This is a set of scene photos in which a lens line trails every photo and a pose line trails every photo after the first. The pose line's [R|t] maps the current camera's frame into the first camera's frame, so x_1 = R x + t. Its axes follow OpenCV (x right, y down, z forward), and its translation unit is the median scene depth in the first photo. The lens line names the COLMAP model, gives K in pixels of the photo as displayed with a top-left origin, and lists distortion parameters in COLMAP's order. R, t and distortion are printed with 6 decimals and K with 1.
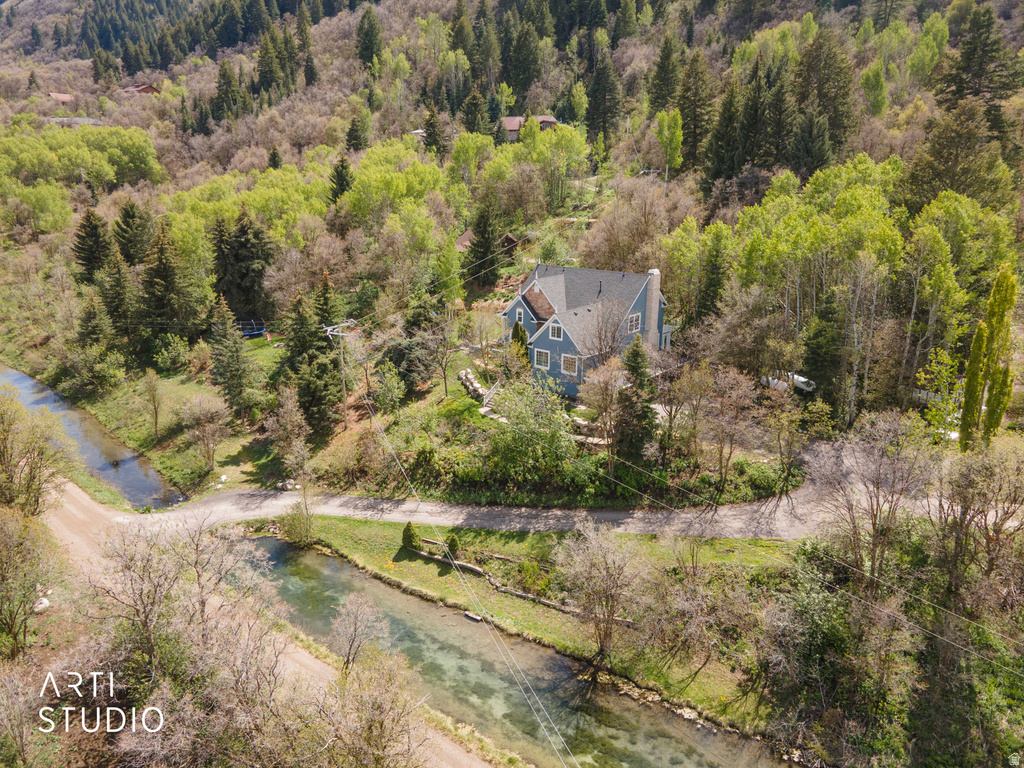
lens RADIAL K [[741.0, 0, 507.5], [0, 741.0, 378.3], [0, 0, 1]] dist [0.044381, 0.000419]
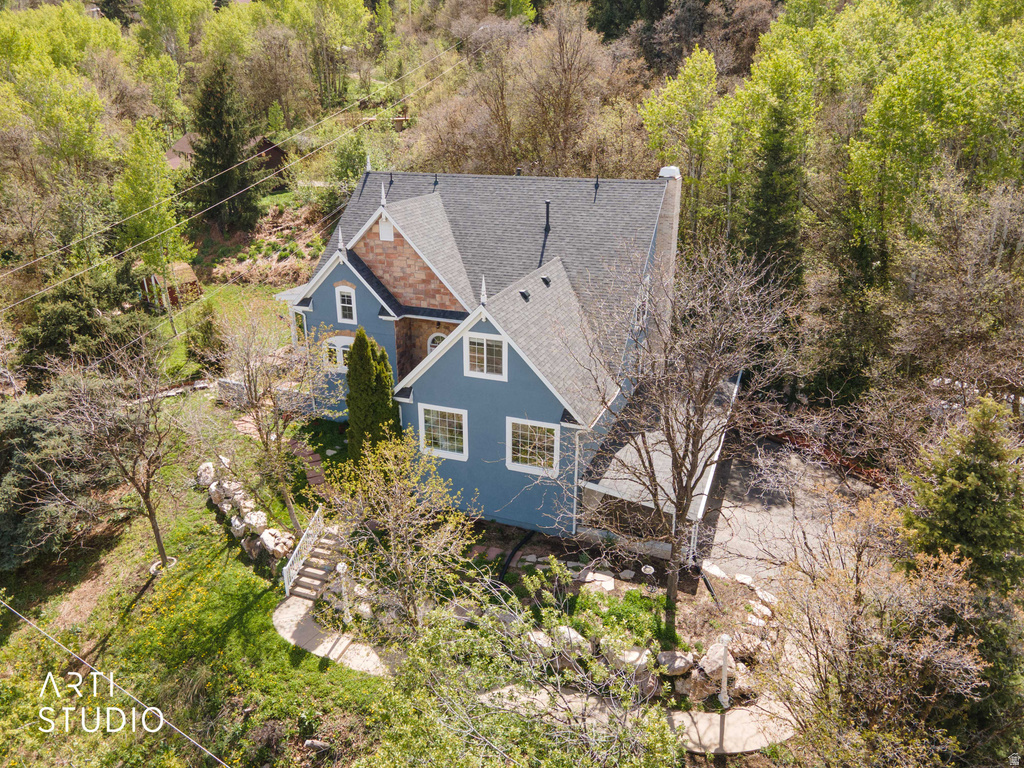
lens RADIAL K [[741.0, 0, 507.5], [0, 741.0, 378.3], [0, 0, 1]] dist [0.044381, 0.000419]
pose [[0.947002, -0.119752, 0.298072, -0.022760], [0.095223, 0.990860, 0.095551, -0.070648], [-0.306790, -0.062104, 0.949749, 0.568010]]
